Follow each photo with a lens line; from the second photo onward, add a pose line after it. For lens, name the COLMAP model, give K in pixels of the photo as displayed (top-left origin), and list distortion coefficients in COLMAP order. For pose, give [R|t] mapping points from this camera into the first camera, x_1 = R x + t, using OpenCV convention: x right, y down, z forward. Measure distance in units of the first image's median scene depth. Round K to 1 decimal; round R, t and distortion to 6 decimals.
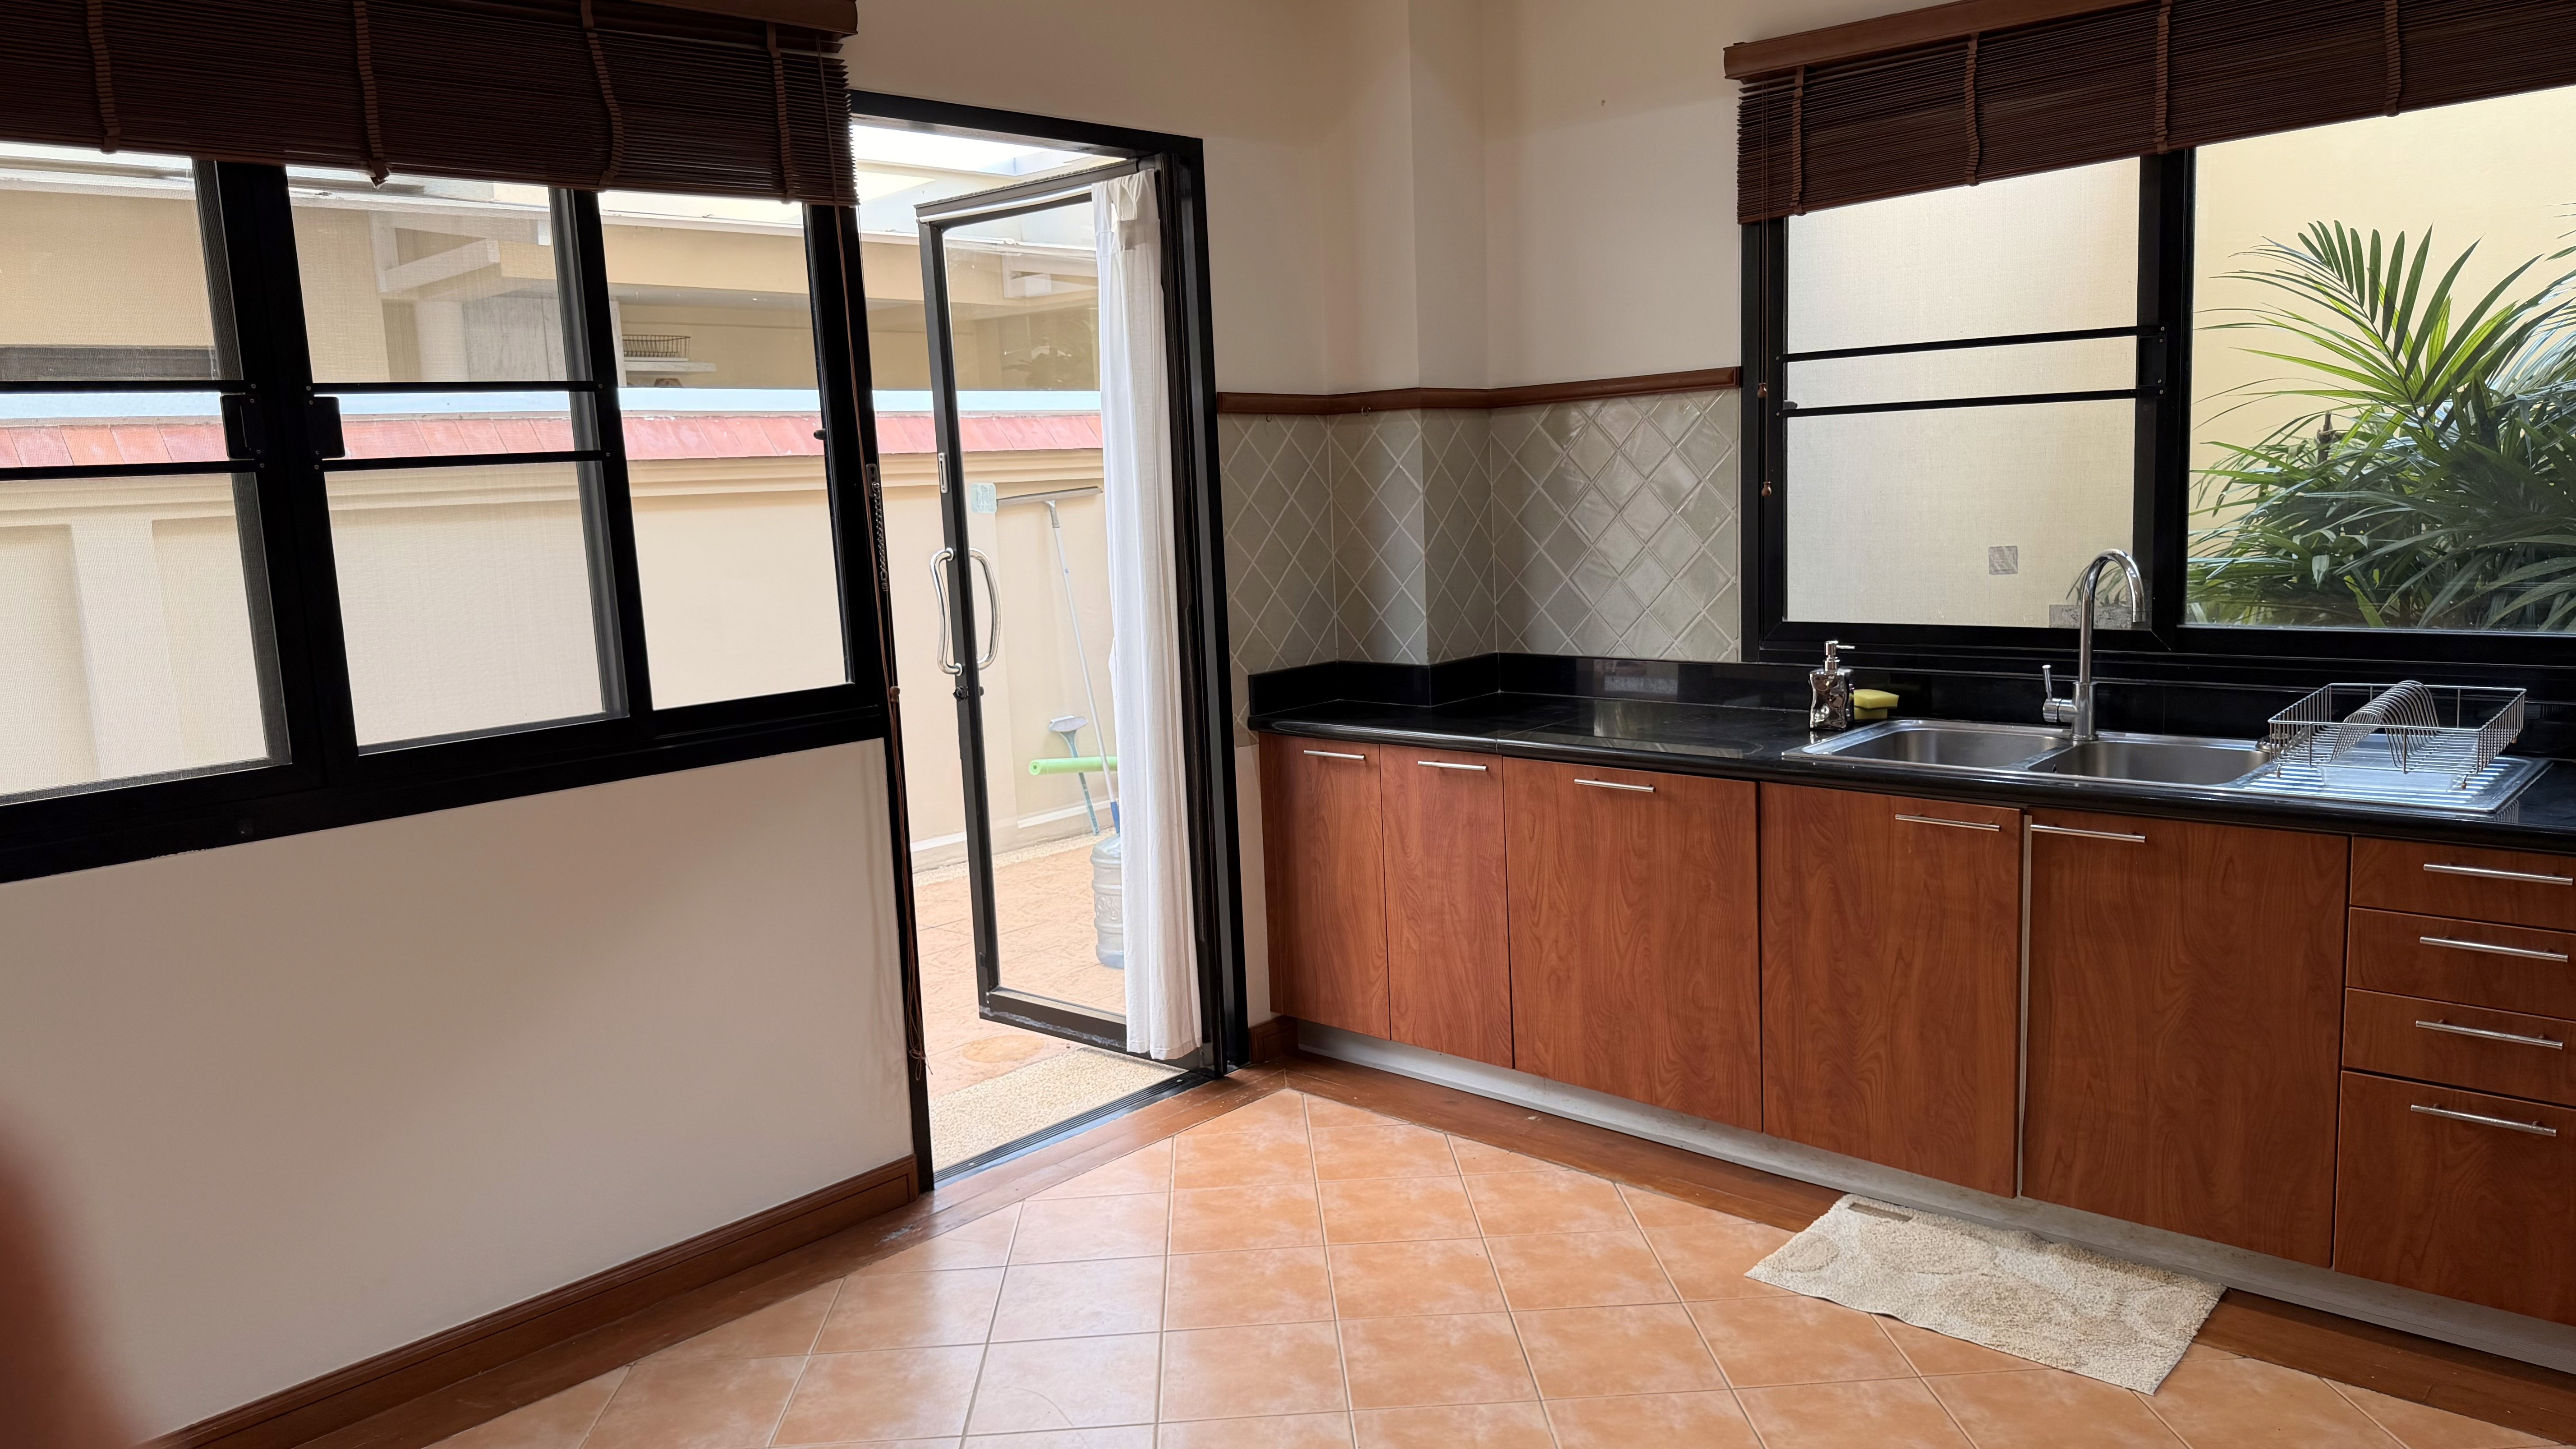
lens RADIAL K [[1806.5, 0, 1295.6], [0, 1806.5, 738.3], [0, 0, 1]] dist [0.134142, -0.257605]
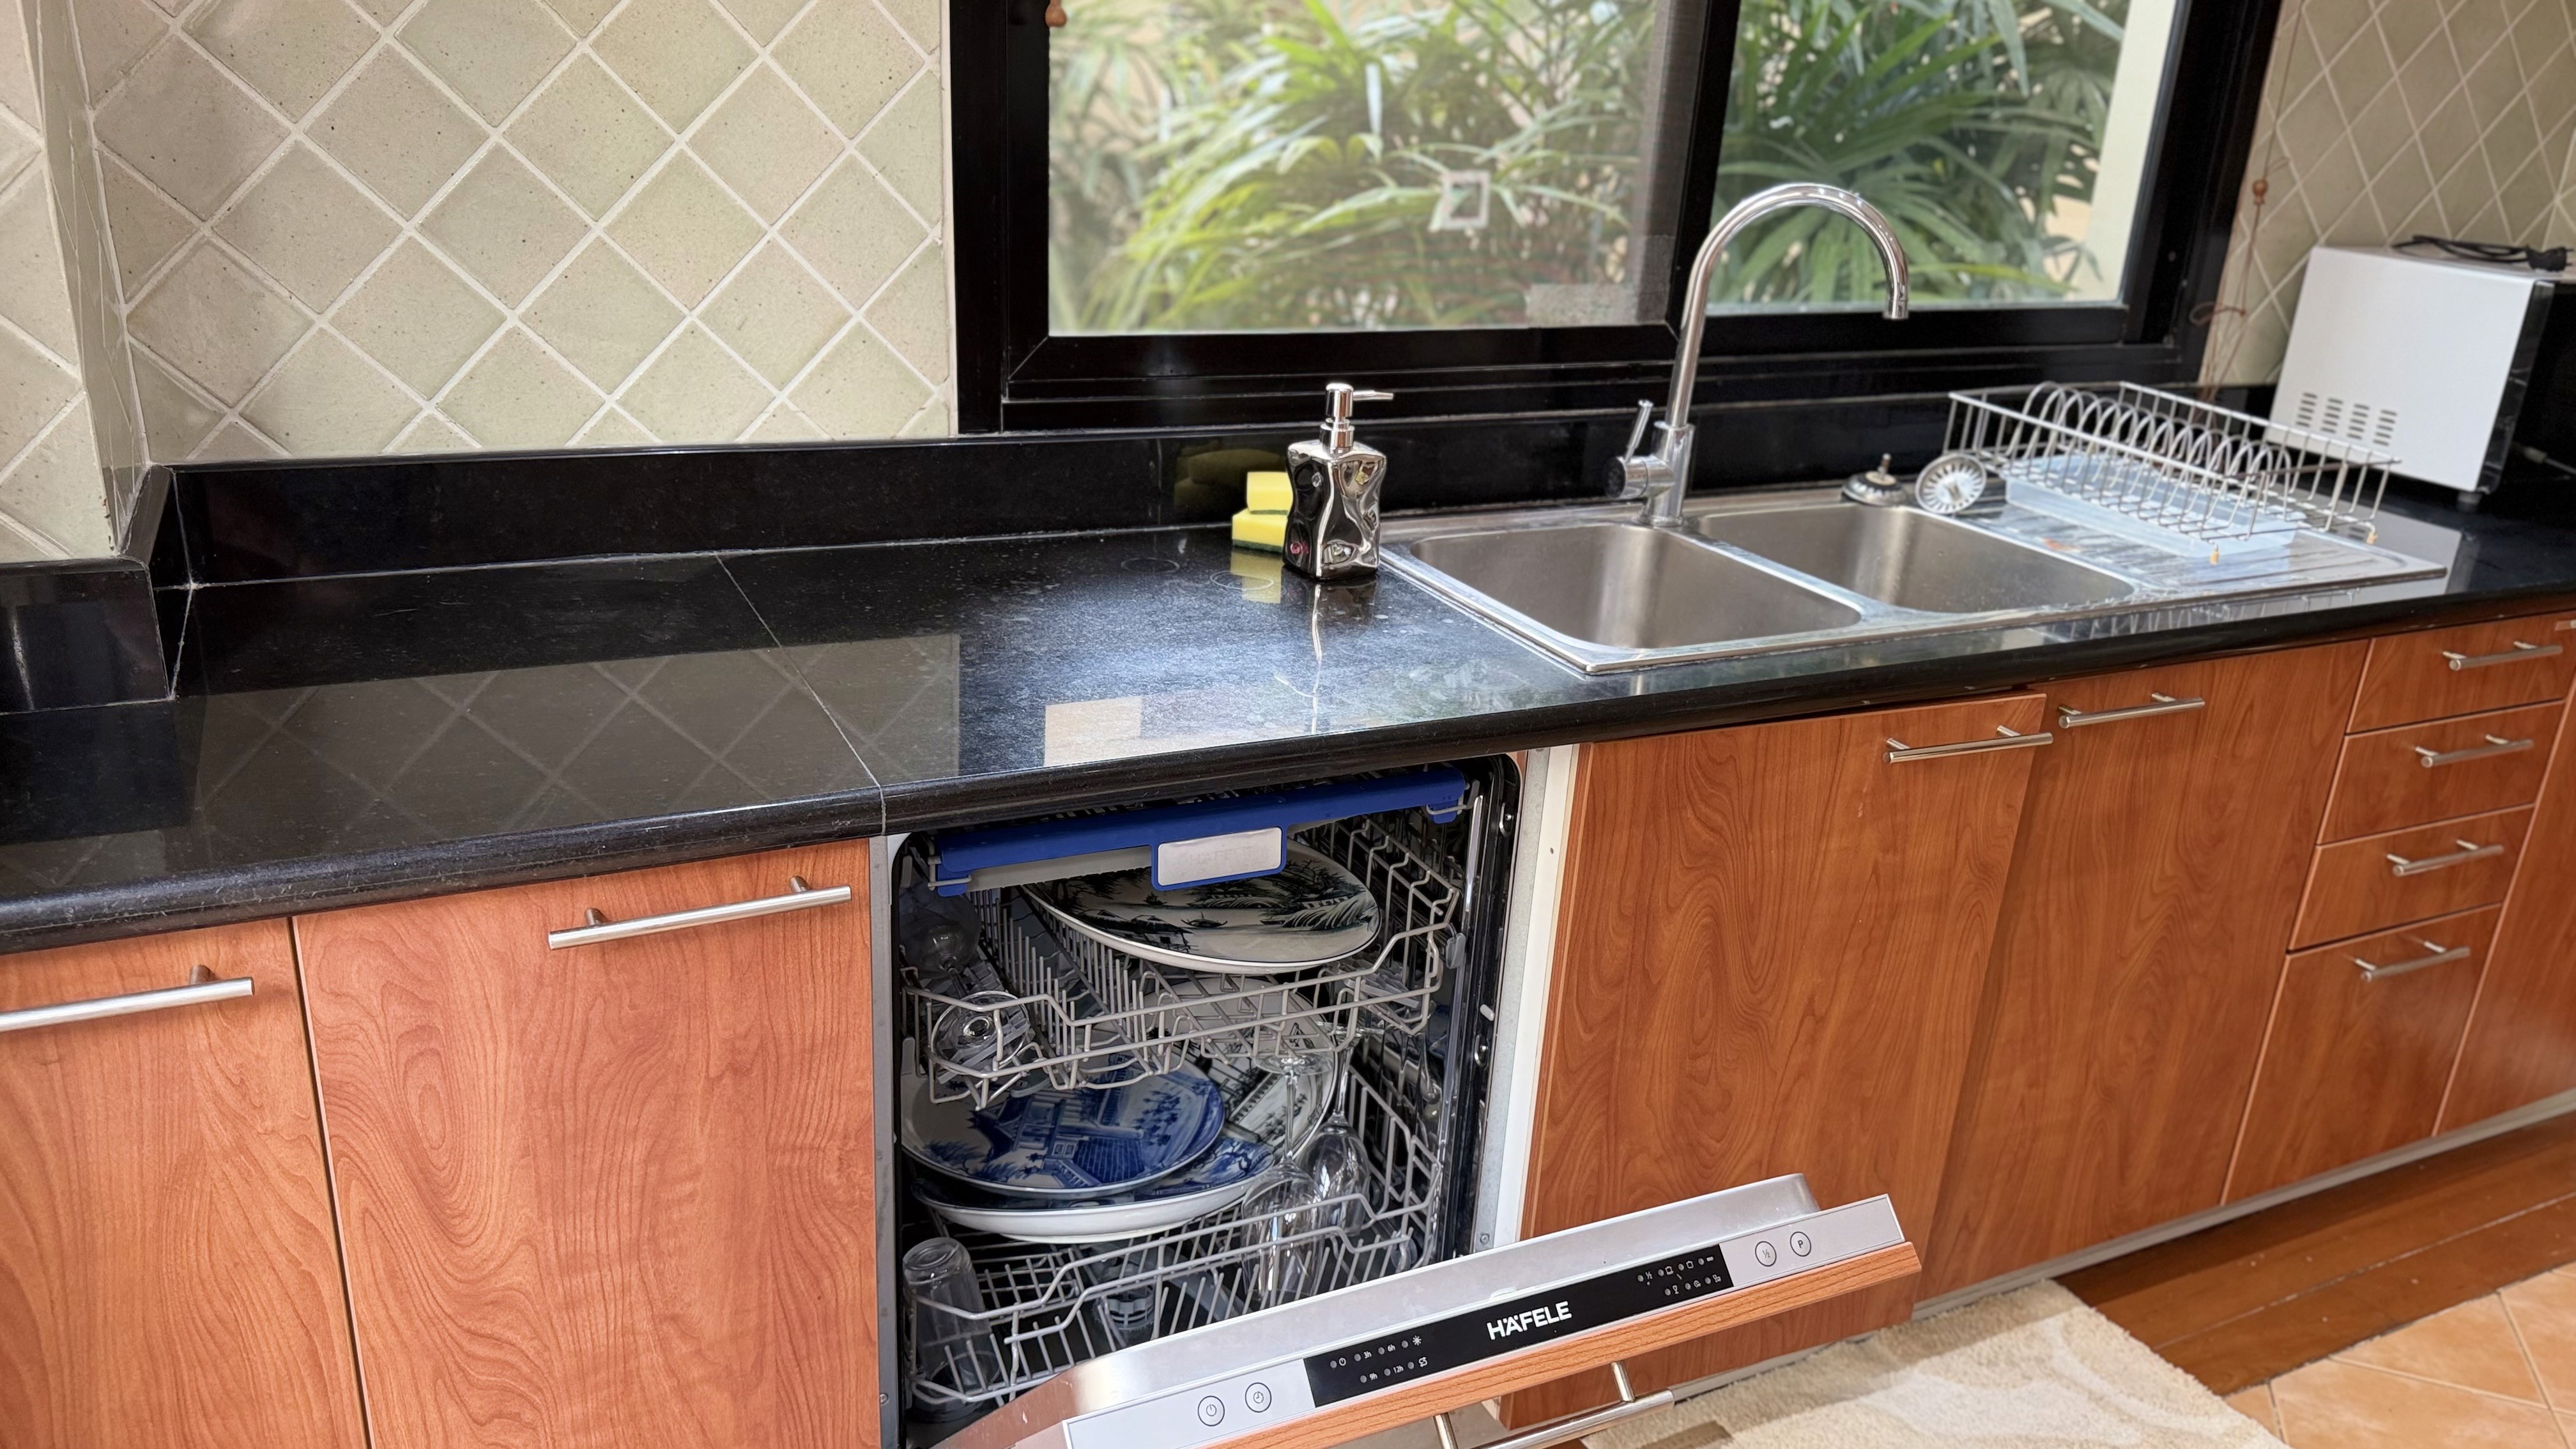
lens RADIAL K [[1806.5, 0, 1295.6], [0, 1806.5, 738.3], [0, 0, 1]] dist [0.134142, -0.257605]
pose [[0.361337, -0.265996, 0.893690, -0.155146], [0.069006, 0.963447, 0.258857, -0.094312], [-0.929878, -0.031865, 0.366485, 0.918405]]
